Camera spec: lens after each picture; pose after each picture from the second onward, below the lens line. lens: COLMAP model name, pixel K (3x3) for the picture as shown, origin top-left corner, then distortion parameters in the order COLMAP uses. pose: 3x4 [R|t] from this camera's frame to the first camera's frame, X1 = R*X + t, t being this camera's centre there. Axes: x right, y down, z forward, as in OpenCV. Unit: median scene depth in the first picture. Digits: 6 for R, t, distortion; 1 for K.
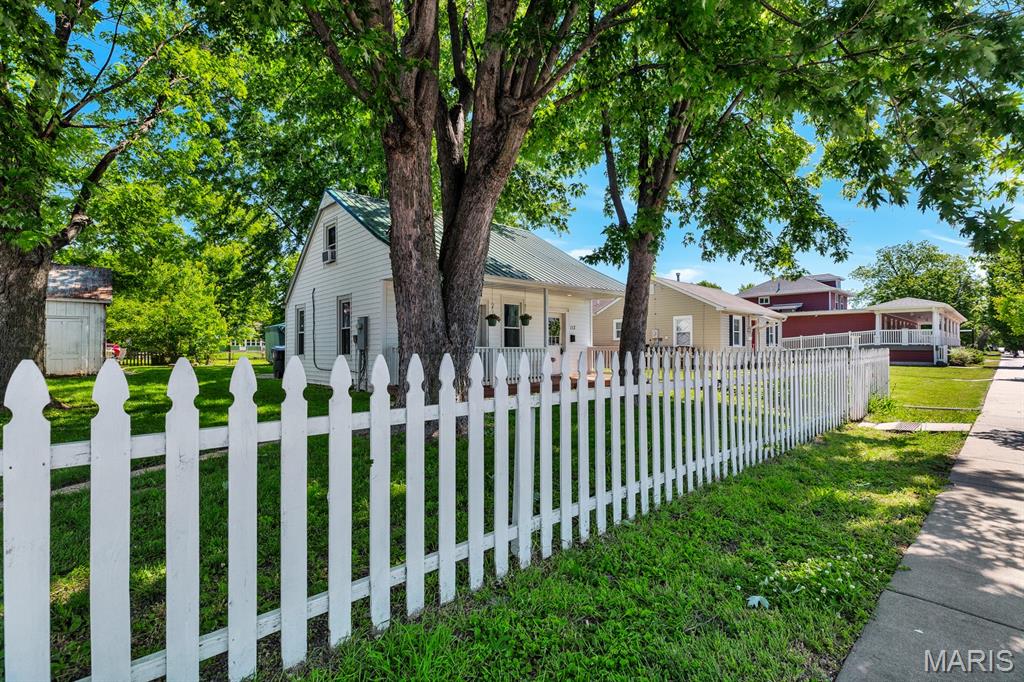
lens RADIAL K [[462.5, 0, 509.1], [0, 462.5, 344.1], [0, 0, 1]] dist [-0.000290, 0.000816]
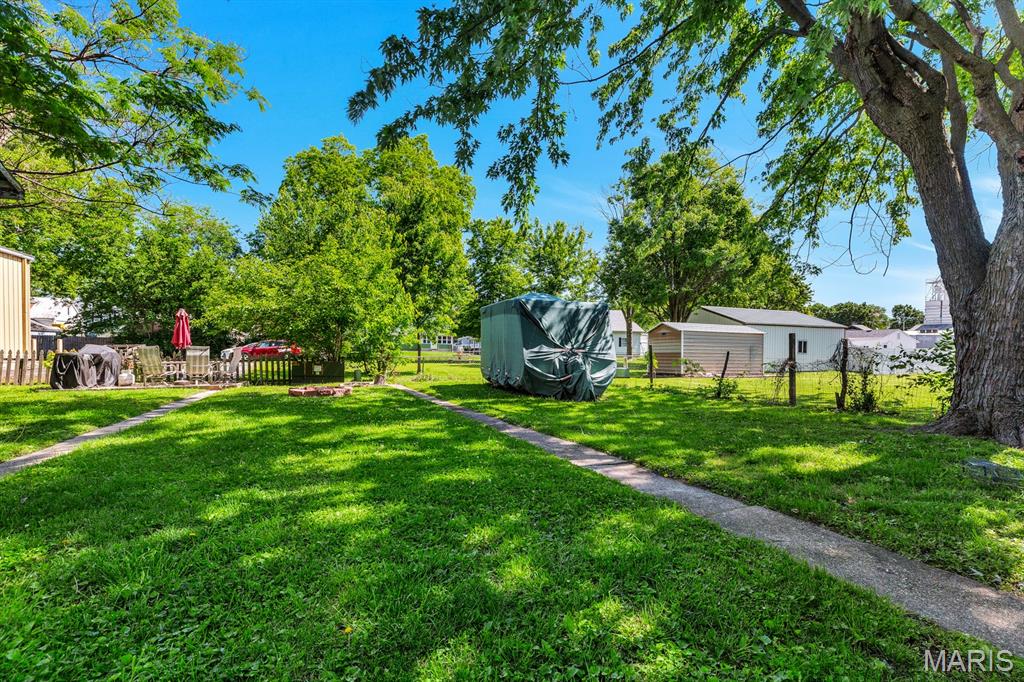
lens RADIAL K [[462.5, 0, 511.7], [0, 462.5, 349.5], [0, 0, 1]] dist [-0.000290, 0.000816]
pose [[0.938215, 0.007075, -0.345980, -0.273699], [-0.001859, 0.999880, 0.015405, 0.001622], [0.346048, -0.013810, 0.938115, 0.463798]]
